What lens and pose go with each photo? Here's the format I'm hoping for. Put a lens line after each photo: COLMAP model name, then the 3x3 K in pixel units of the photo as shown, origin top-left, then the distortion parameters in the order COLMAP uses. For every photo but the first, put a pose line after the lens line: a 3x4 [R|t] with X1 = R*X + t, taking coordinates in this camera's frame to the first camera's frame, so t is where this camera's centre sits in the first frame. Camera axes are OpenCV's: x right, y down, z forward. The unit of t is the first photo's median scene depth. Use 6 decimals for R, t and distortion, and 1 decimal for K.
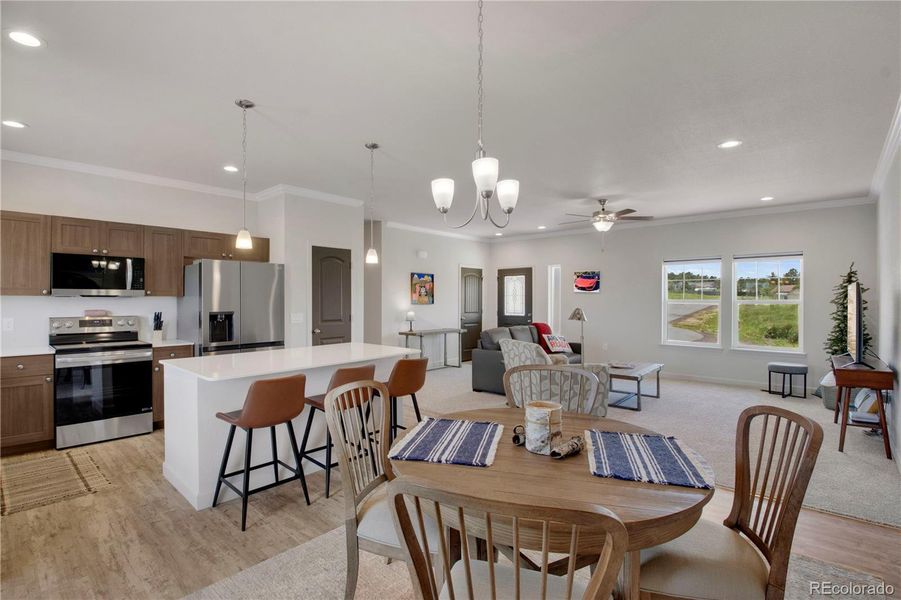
lens RADIAL K [[444.2, 0, 429.0], [0, 444.2, 299.7], [0, 0, 1]] dist [0.041989, -0.032108]
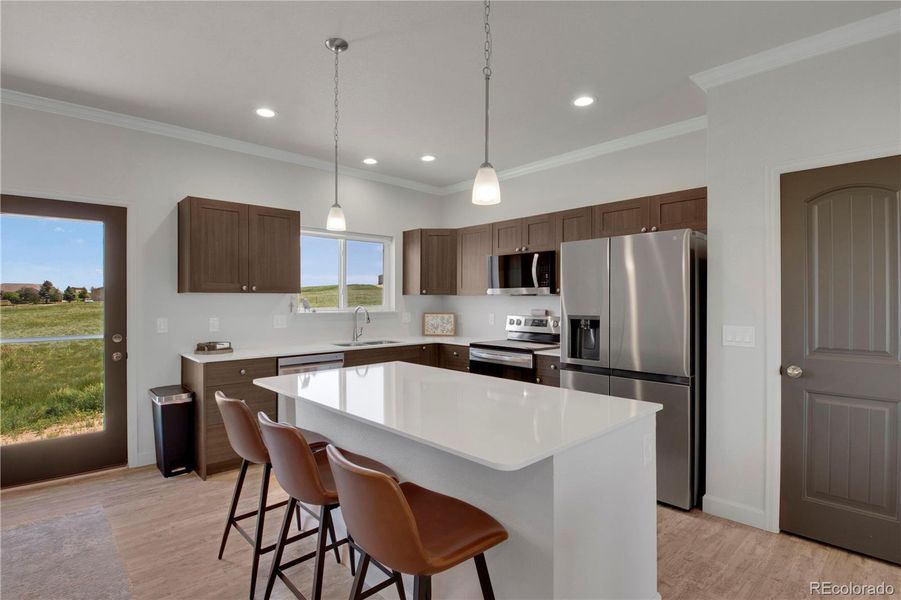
lens RADIAL K [[444.2, 0, 429.0], [0, 444.2, 299.7], [0, 0, 1]] dist [0.041989, -0.032108]
pose [[-0.070477, -0.003468, -0.997507, 0.196765], [-0.004436, 0.999985, -0.003163, 0.004984], [0.997504, 0.004202, -0.070491, 0.659086]]
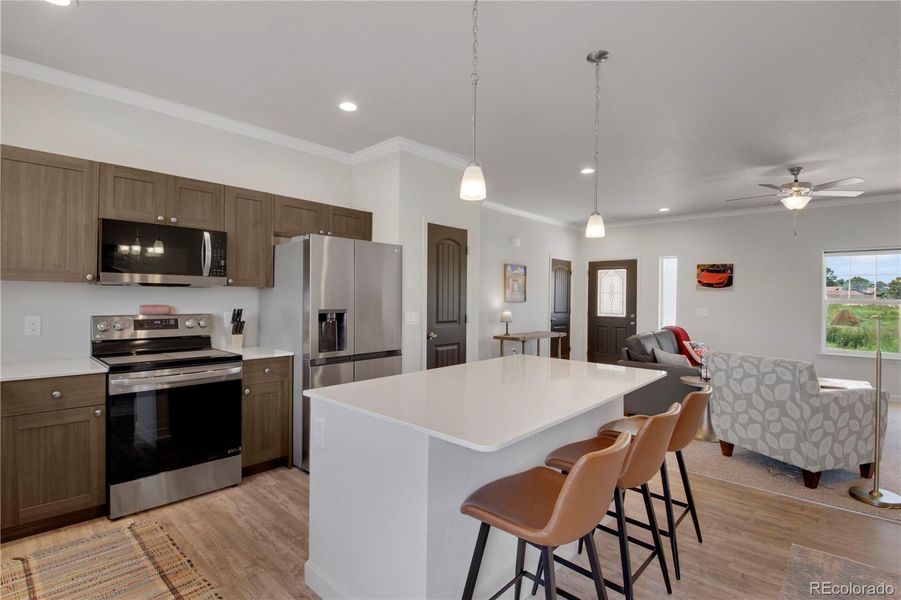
lens RADIAL K [[444.2, 0, 429.0], [0, 444.2, 299.7], [0, 0, 1]] dist [0.041989, -0.032108]
pose [[0.999900, 0.008848, 0.011025, -0.257521], [-0.008883, 0.999956, 0.003118, 0.006616], [-0.010997, -0.003216, 0.999934, 0.237576]]
